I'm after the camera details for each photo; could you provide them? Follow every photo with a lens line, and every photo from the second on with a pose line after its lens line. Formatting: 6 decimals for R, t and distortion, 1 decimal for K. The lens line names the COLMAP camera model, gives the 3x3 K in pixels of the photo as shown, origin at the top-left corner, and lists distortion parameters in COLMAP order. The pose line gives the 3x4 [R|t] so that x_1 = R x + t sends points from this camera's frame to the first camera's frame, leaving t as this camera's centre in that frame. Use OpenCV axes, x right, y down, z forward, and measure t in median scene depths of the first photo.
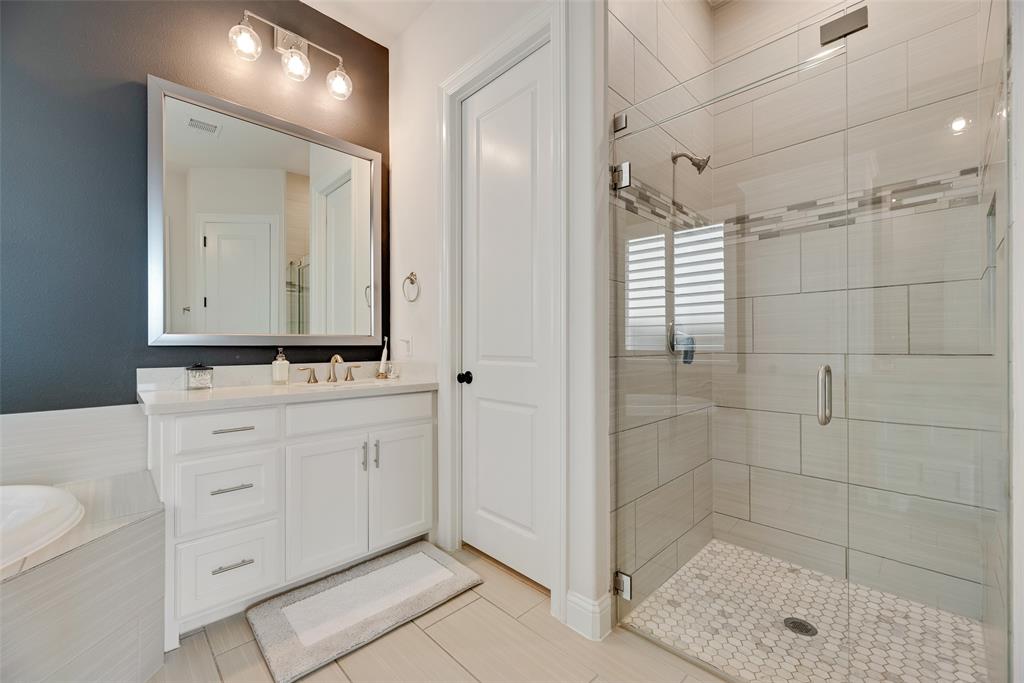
lens RADIAL K [[417.4, 0, 518.1], [0, 417.4, 341.3], [0, 0, 1]] dist [0.000768, 0.000112]
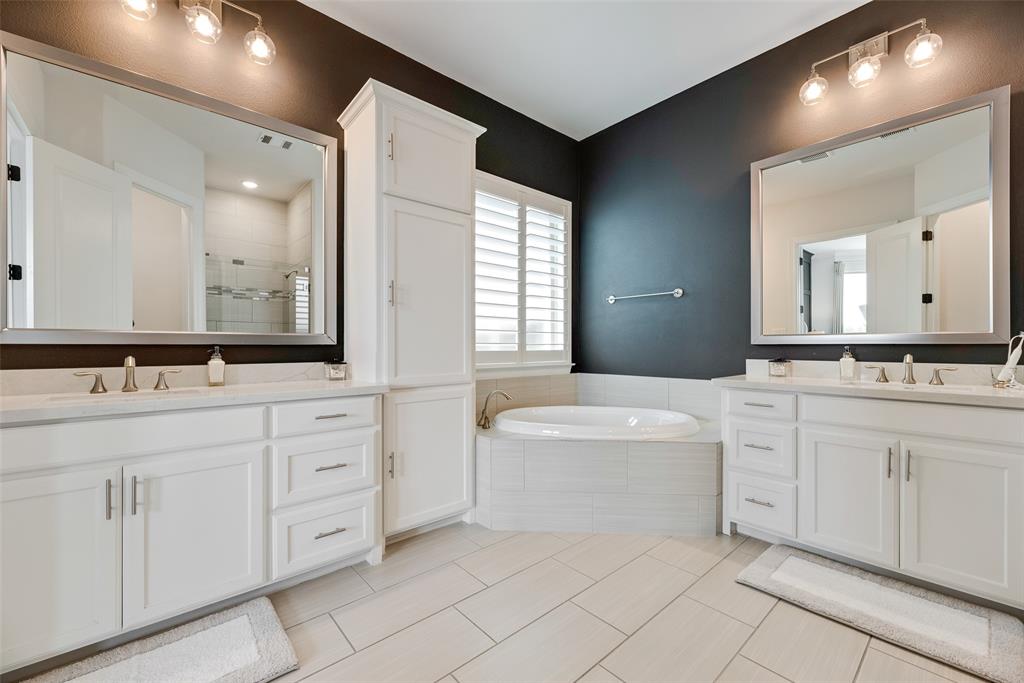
lens RADIAL K [[417.4, 0, 518.1], [0, 417.4, 341.3], [0, 0, 1]] dist [0.000768, 0.000112]
pose [[-0.055455, -0.006743, -0.998438, 0.646584], [0.012598, 0.999893, -0.007453, -0.000296], [0.998382, -0.012991, -0.055364, 0.231338]]
